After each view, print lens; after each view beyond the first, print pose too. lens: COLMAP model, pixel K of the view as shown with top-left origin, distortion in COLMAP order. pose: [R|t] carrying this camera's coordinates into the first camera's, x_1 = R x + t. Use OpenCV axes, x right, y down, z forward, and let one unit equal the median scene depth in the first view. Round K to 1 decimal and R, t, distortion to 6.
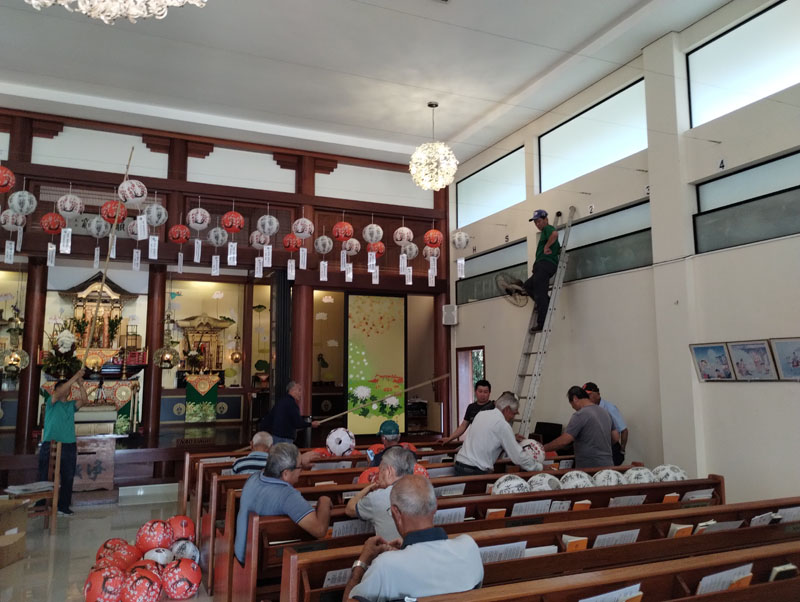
lens RADIAL K [[655.0, 0, 404.5], [0, 655.0, 290.8], [0, 0, 1]] dist [0.065834, -0.065390]
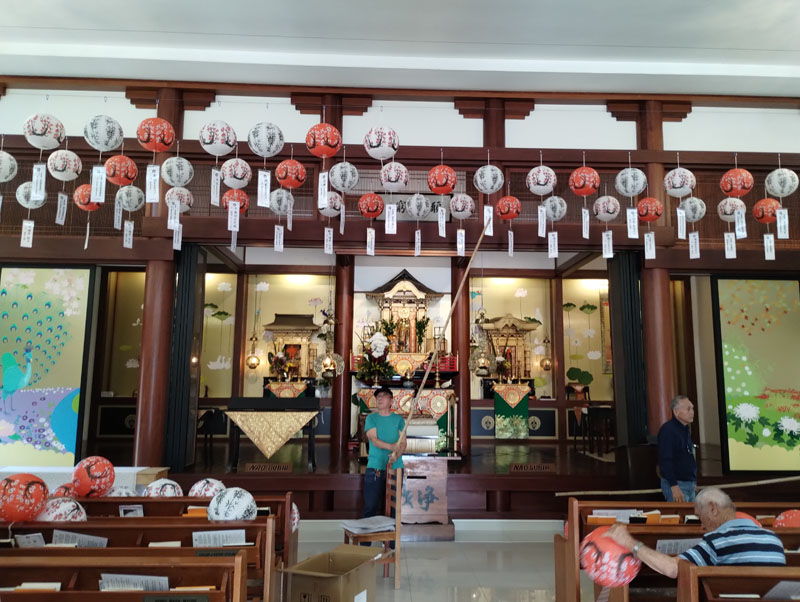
lens RADIAL K [[655.0, 0, 404.5], [0, 655.0, 290.8], [0, 0, 1]] dist [0.065834, -0.065390]
pose [[0.926688, -0.042505, -0.373419, -0.125655], [0.037184, 0.999078, -0.021445, 0.020612], [0.373986, 0.005987, 0.927415, 0.163732]]
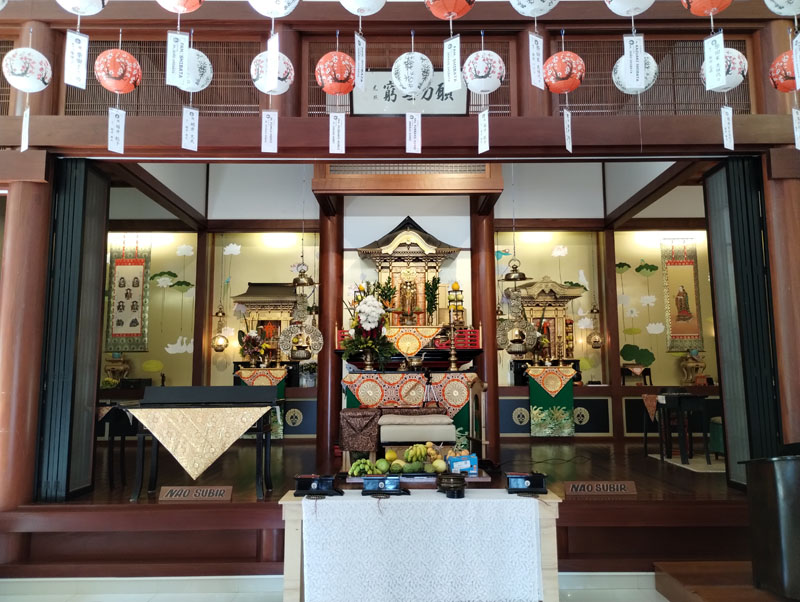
lens RADIAL K [[655.0, 0, 404.5], [0, 655.0, 290.8], [0, 0, 1]] dist [0.065834, -0.065390]
pose [[0.913839, -0.054181, -0.402446, -0.196094], [0.055618, 0.998419, -0.008125, 0.055550], [0.402250, -0.014959, 0.915408, 0.378630]]
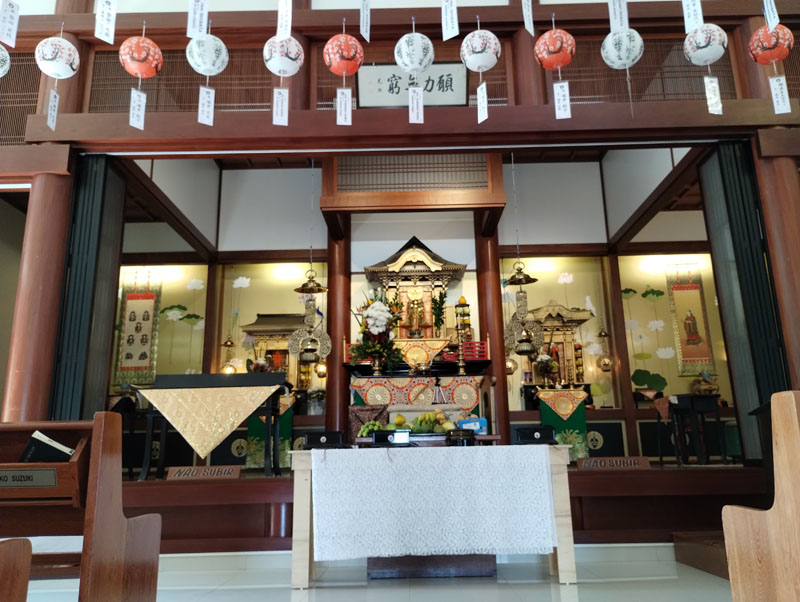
lens RADIAL K [[661.9, 0, 404.9], [0, 661.9, 287.2], [0, 0, 1]] dist [0.042664, -0.008689]
pose [[0.907528, -0.122306, -0.401789, -0.195600], [0.072853, 0.987999, -0.136196, 0.123774], [0.413625, 0.094331, 0.905548, 0.369395]]
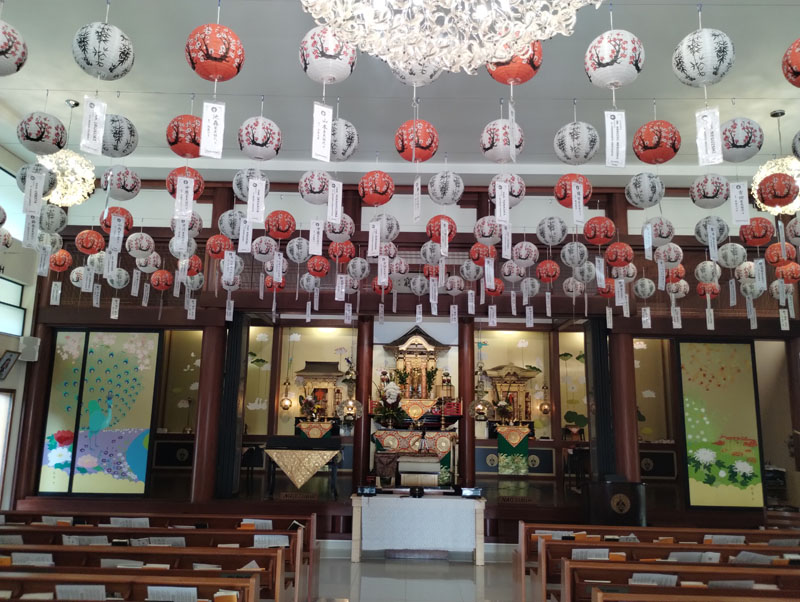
lens RADIAL K [[655.0, 0, 404.5], [0, 655.0, 290.8], [0, 0, 1]] dist [0.065834, -0.065390]
pose [[0.908501, -0.058601, -0.413754, -0.041254], [0.032111, 0.996981, -0.070698, -0.010735], [0.416648, 0.050943, 0.907640, 0.037516]]
